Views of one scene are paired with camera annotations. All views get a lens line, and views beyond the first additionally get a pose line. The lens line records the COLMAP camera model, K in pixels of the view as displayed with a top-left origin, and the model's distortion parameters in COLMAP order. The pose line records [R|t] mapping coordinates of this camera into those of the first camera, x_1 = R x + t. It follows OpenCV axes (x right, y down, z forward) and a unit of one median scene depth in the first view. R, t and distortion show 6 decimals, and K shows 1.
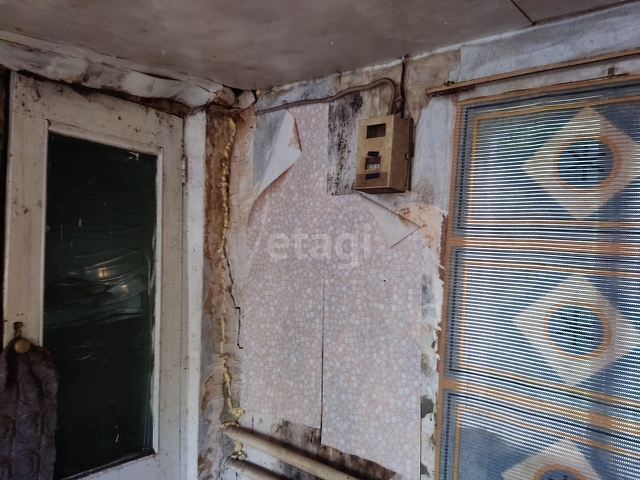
lens RADIAL K [[469.7, 0, 325.4], [0, 469.7, 239.1], [0, 0, 1]] dist [0.092720, -0.138986]
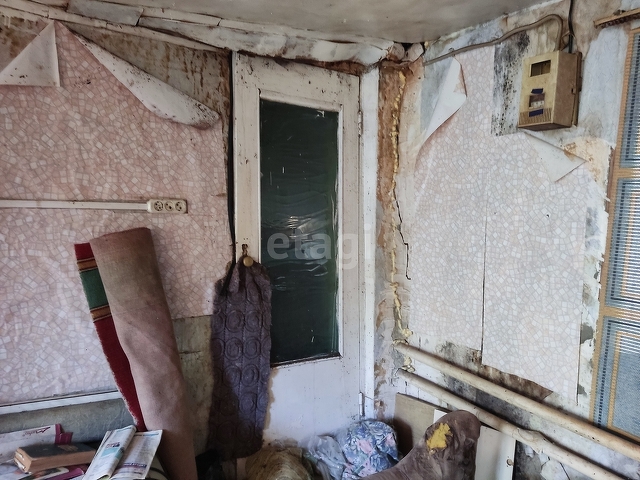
lens RADIAL K [[469.7, 0, 325.4], [0, 469.7, 239.1], [0, 0, 1]] dist [0.092720, -0.138986]
pose [[0.937804, 0.016859, -0.346755, 0.029051], [0.014652, 0.996008, 0.088051, 0.037665], [0.346855, -0.087655, 0.933814, -0.143998]]
